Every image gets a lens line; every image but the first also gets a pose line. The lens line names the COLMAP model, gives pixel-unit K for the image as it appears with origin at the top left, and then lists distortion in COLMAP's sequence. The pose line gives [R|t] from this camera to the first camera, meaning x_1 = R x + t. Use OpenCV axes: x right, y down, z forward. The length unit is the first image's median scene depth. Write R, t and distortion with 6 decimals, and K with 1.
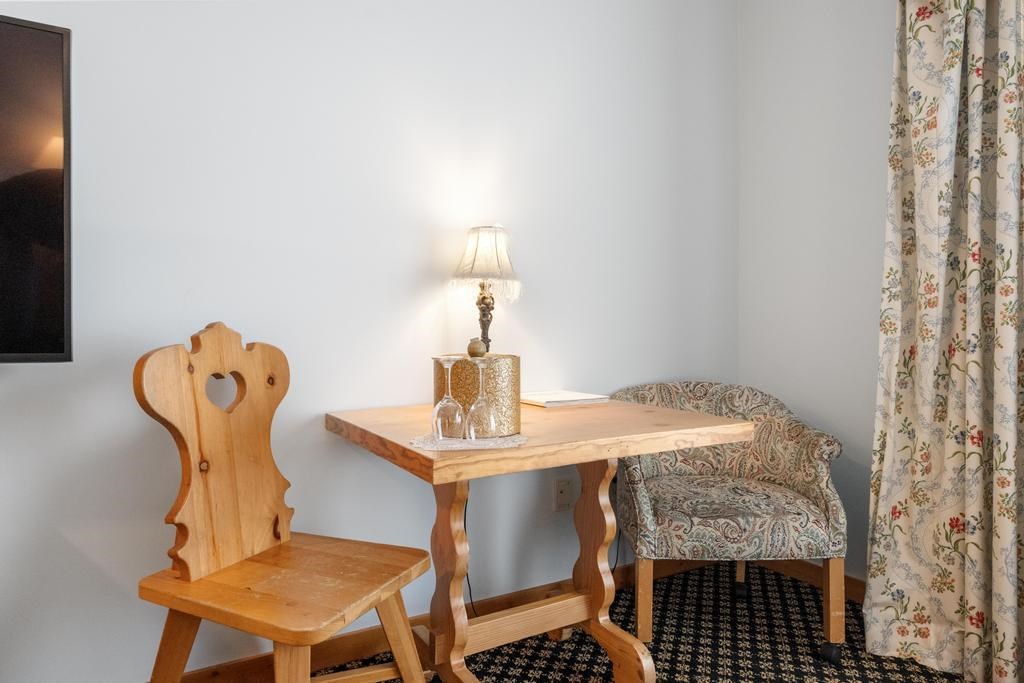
lens RADIAL K [[637.7, 0, 511.8], [0, 637.7, 335.5], [0, 0, 1]] dist [-0.000998, 0.001701]
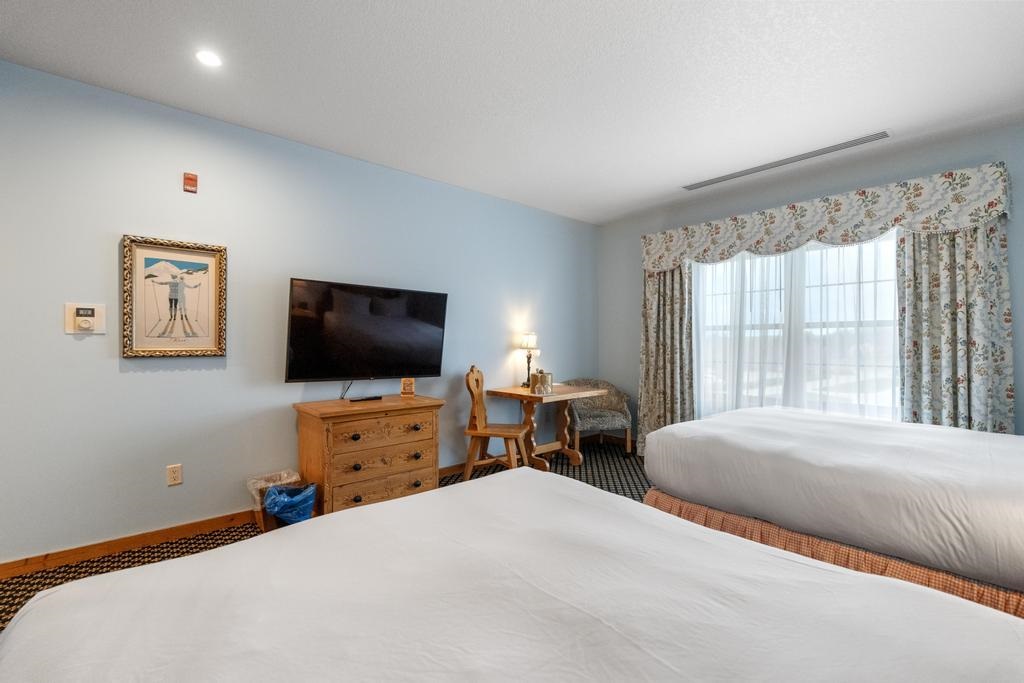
lens RADIAL K [[458.2, 0, 510.9], [0, 458.2, 341.6], [0, 0, 1]] dist [-0.006969, 0.000399]
pose [[0.981767, -0.002735, 0.190068, -0.614809], [0.005168, 0.999911, -0.012309, -0.103989], [-0.190017, 0.013067, 0.981694, -1.378419]]
